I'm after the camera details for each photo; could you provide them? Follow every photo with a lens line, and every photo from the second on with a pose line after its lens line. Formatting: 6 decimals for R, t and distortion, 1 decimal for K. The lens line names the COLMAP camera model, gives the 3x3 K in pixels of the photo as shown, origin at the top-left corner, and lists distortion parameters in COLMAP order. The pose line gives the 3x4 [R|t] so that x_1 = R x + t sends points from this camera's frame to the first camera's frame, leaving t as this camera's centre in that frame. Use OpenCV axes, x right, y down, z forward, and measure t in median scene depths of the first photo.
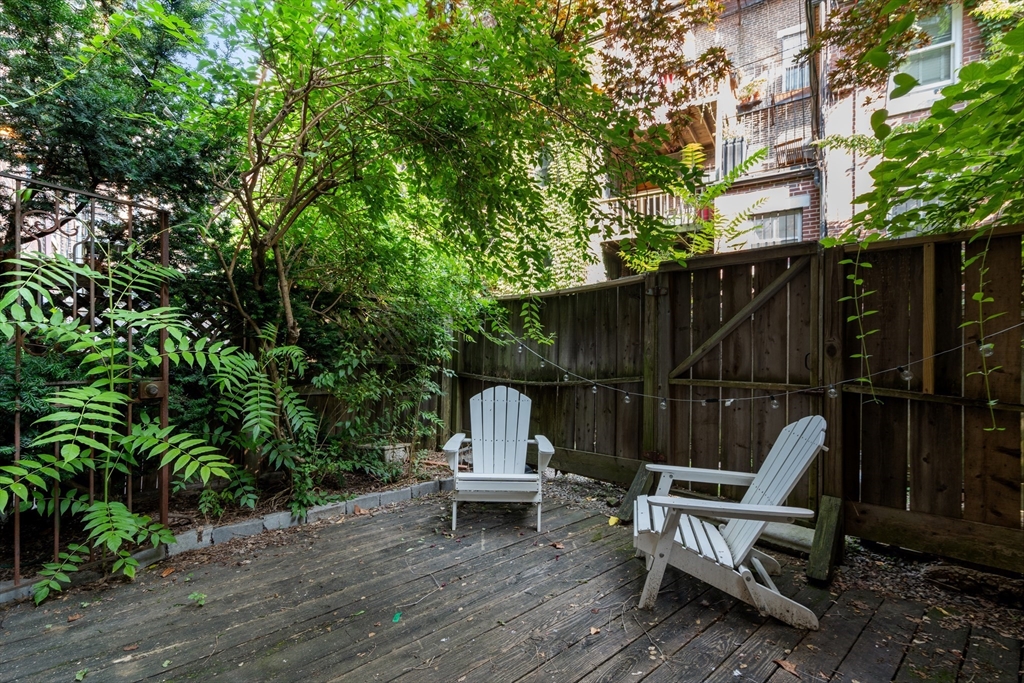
lens RADIAL K [[471.6, 0, 513.4], [0, 471.6, 348.4], [0, 0, 1]] dist [-0.006654, 0.003526]
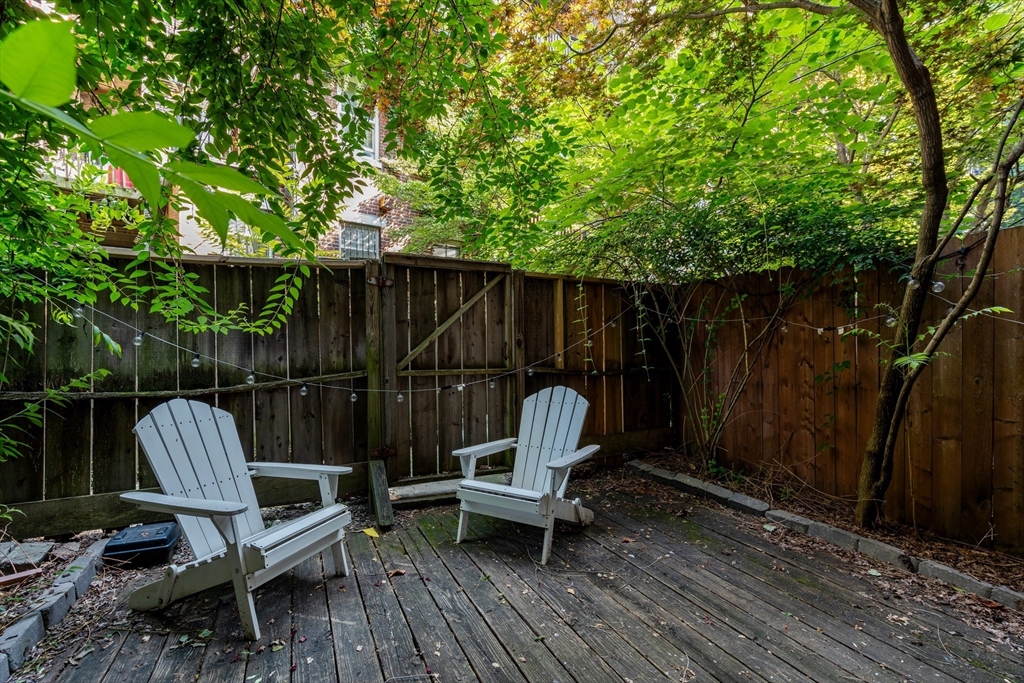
lens RADIAL K [[471.6, 0, 518.5], [0, 471.6, 347.6], [0, 0, 1]] dist [-0.006654, 0.003526]
pose [[0.297793, -0.011820, 0.954557, -0.613752], [-0.008862, 0.999846, 0.015145, -0.003733], [-0.954589, -0.012970, 0.297642, 0.511326]]
